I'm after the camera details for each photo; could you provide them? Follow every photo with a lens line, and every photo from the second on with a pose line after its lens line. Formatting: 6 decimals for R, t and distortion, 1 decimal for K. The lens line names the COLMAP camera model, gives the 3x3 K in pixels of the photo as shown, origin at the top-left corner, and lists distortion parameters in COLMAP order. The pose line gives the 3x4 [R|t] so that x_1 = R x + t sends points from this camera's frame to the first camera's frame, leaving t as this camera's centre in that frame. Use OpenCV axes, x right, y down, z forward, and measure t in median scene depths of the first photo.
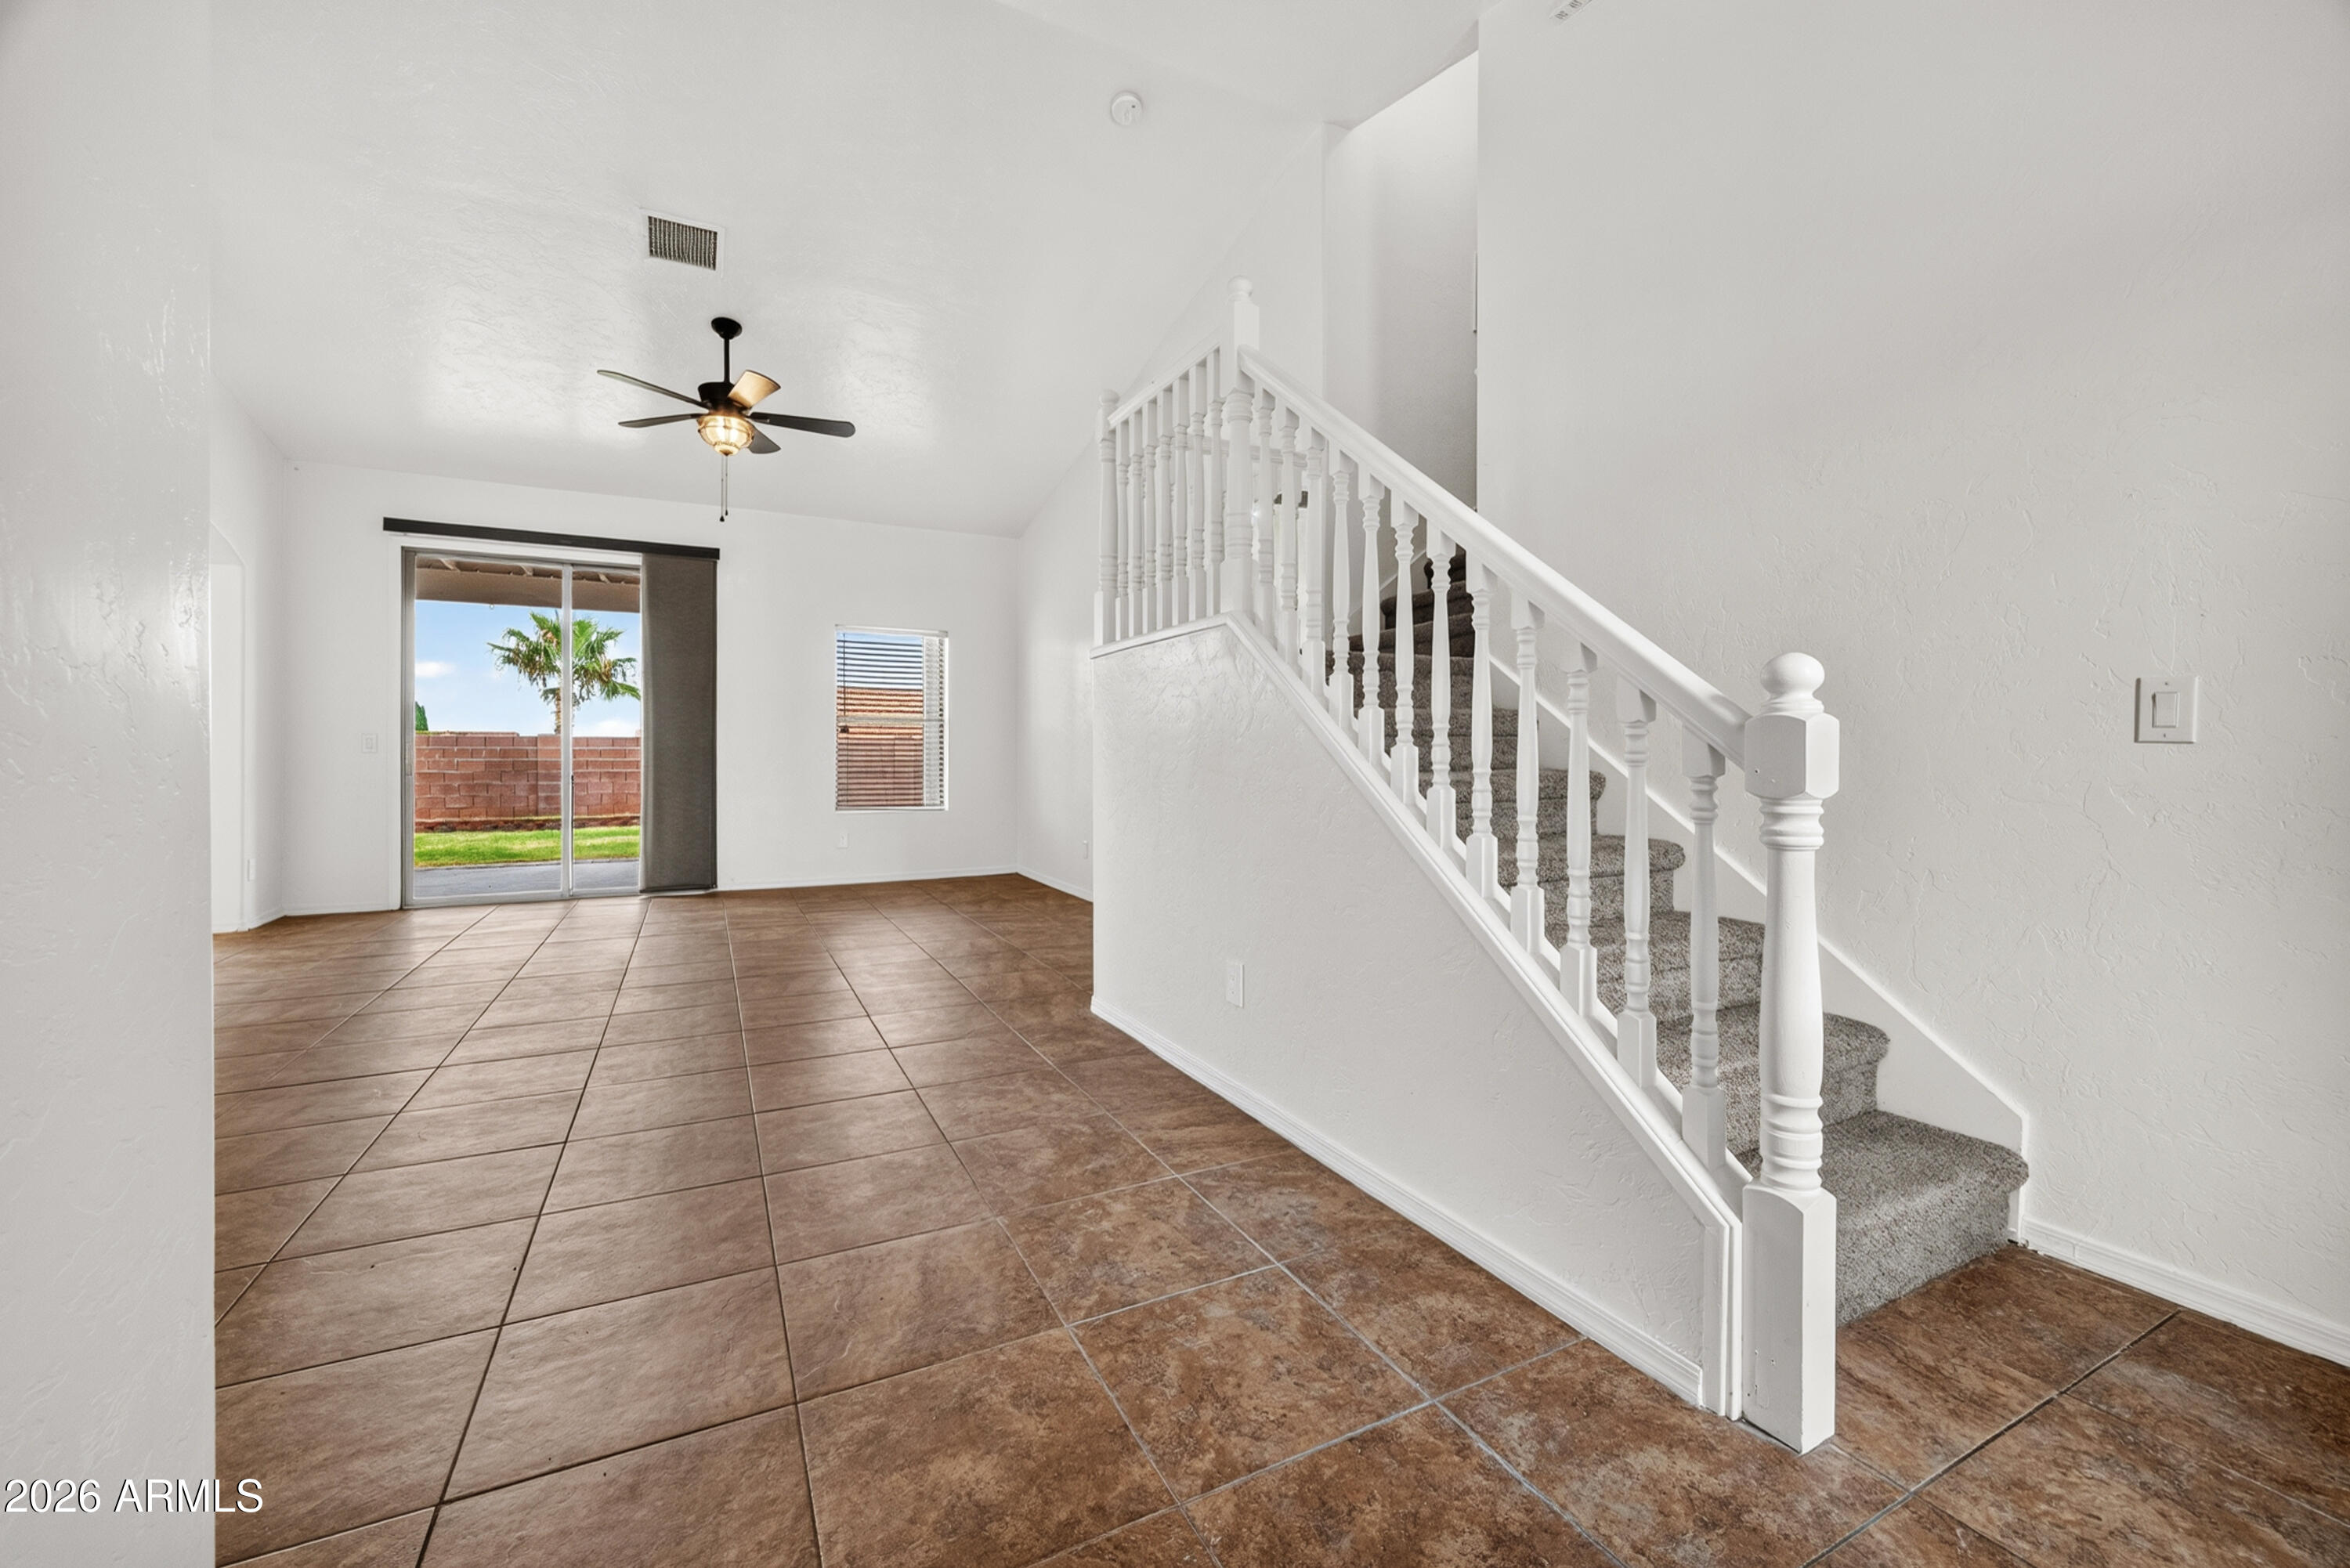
lens RADIAL K [[938.5, 0, 1174.3], [0, 938.5, 766.1], [0, 0, 1]] dist [-0.000543, -0.000060]
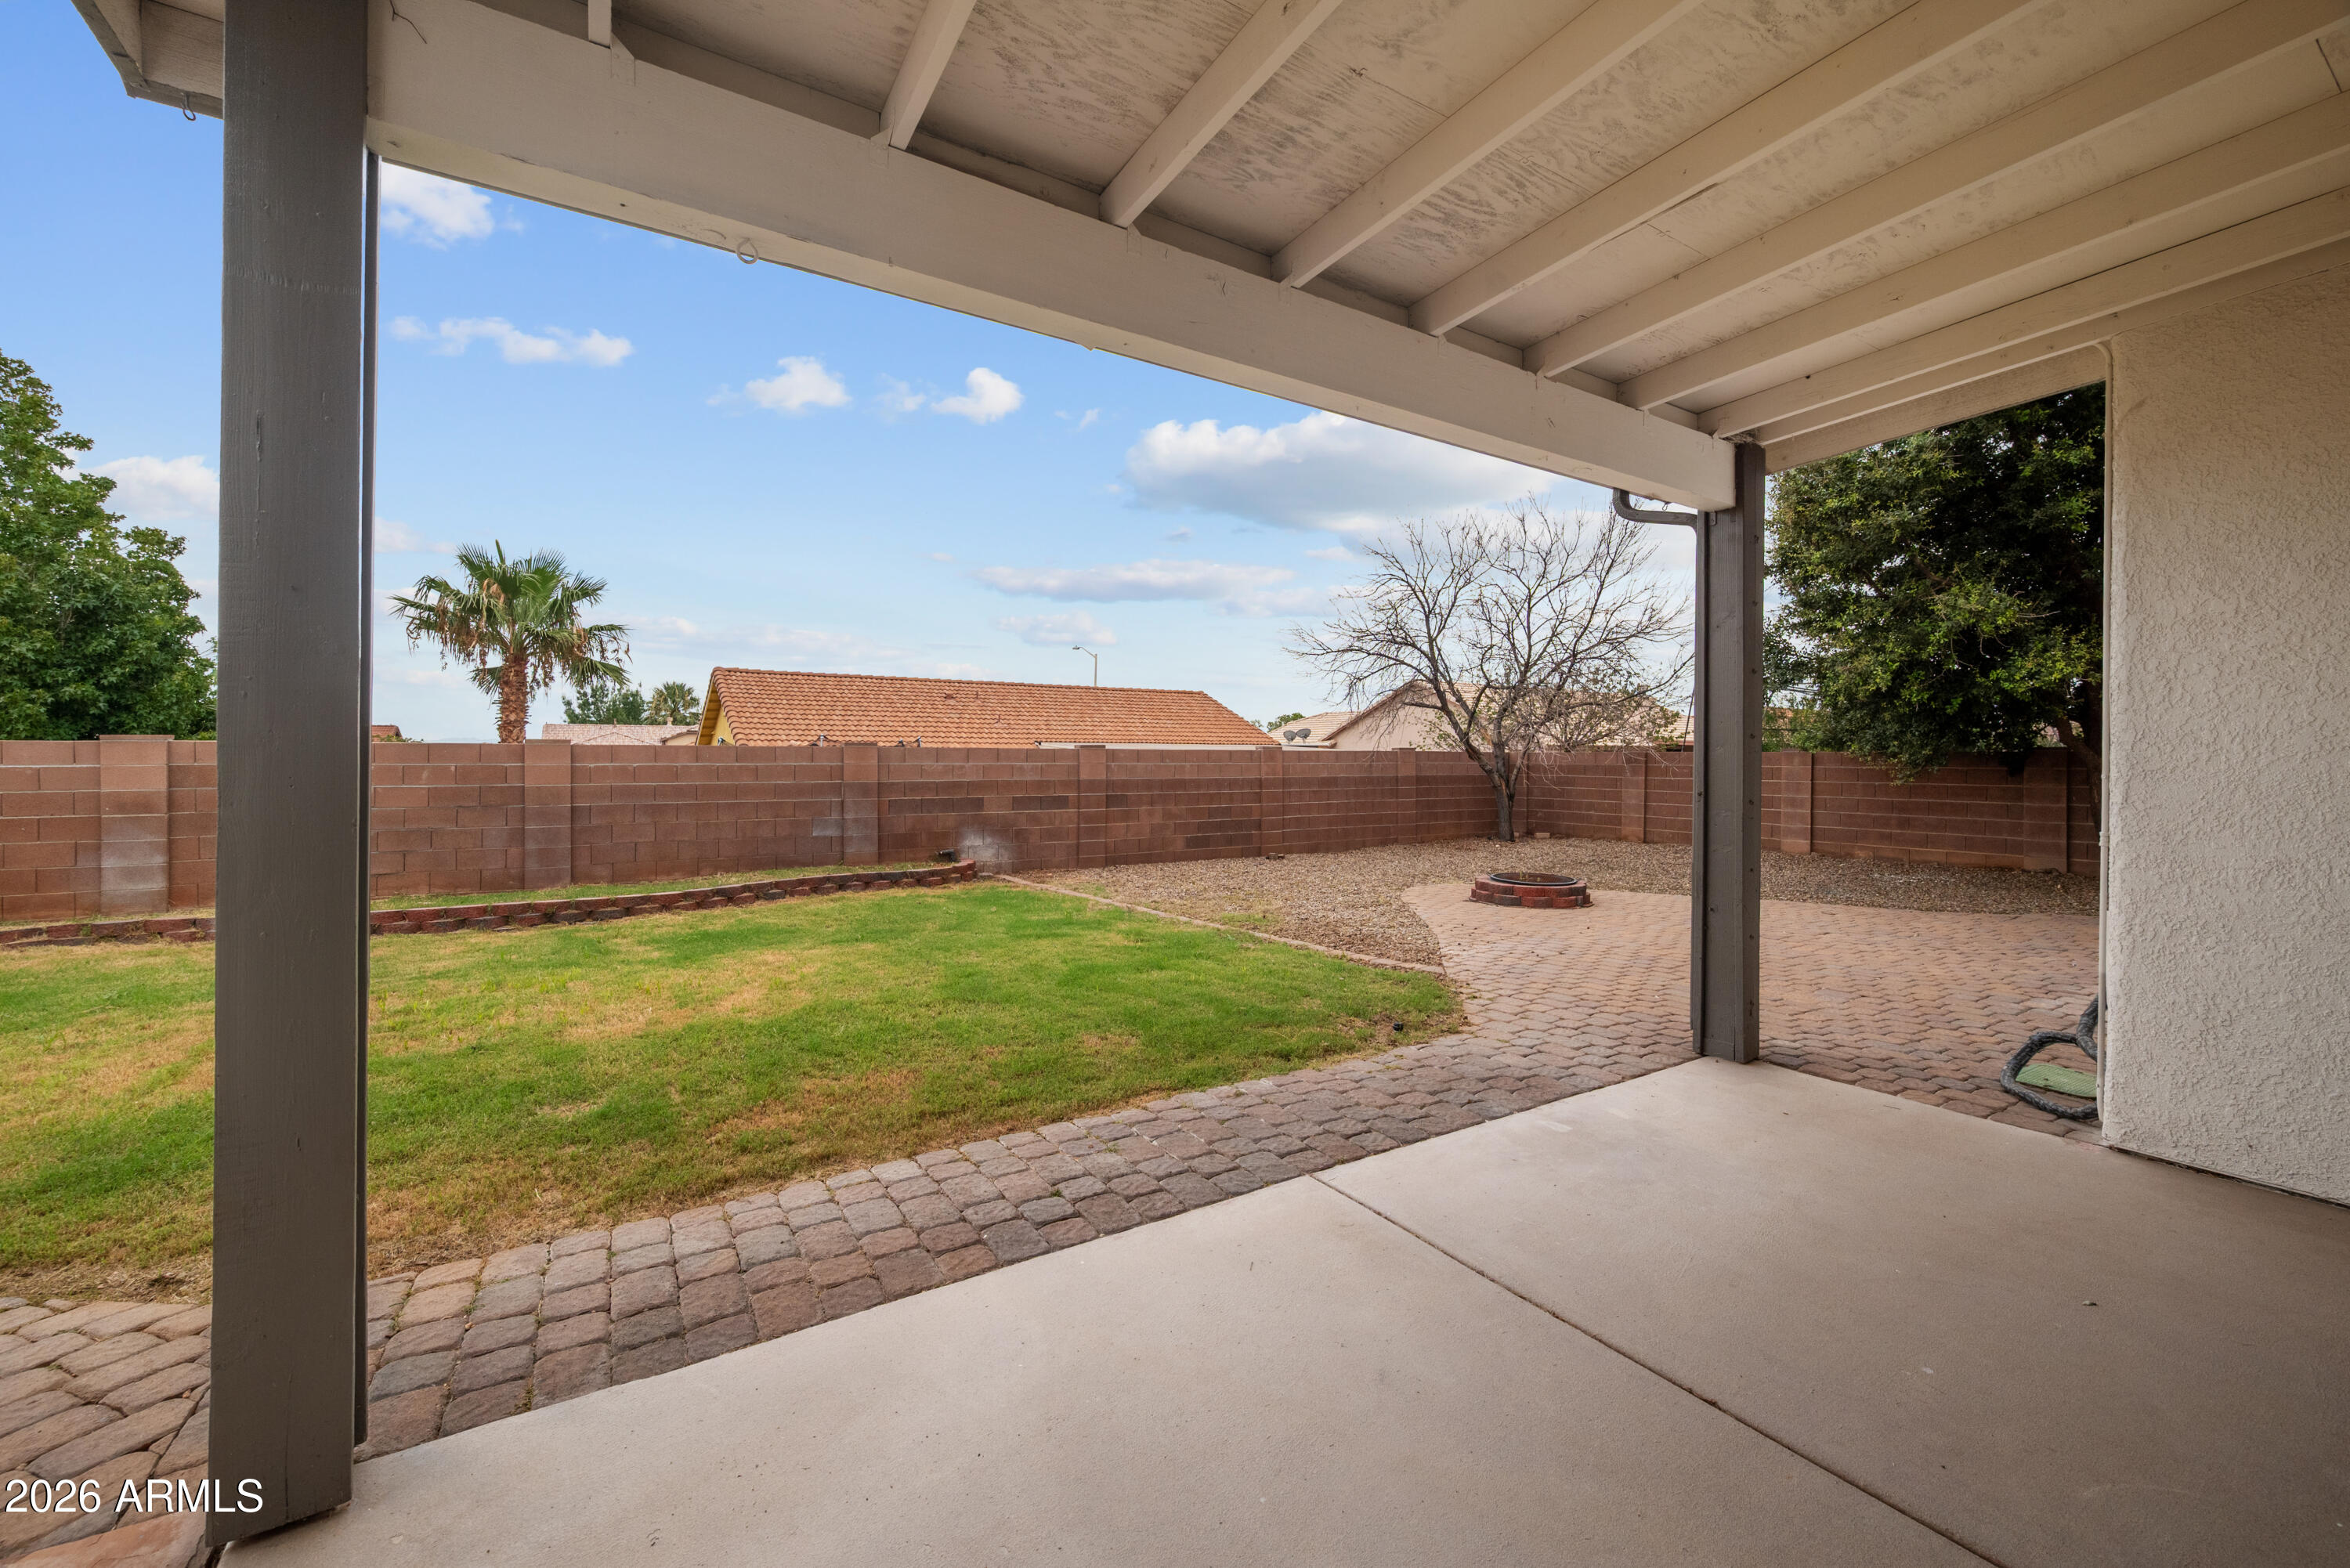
lens RADIAL K [[938.5, 0, 1179.1], [0, 938.5, 764.1], [0, 0, 1]] dist [-0.000543, -0.000060]
pose [[0.994738, 0.000818, 0.102450, -0.248514], [-0.000607, 0.999998, -0.002089, -0.013307], [-0.102452, 0.002016, 0.994736, 0.287343]]
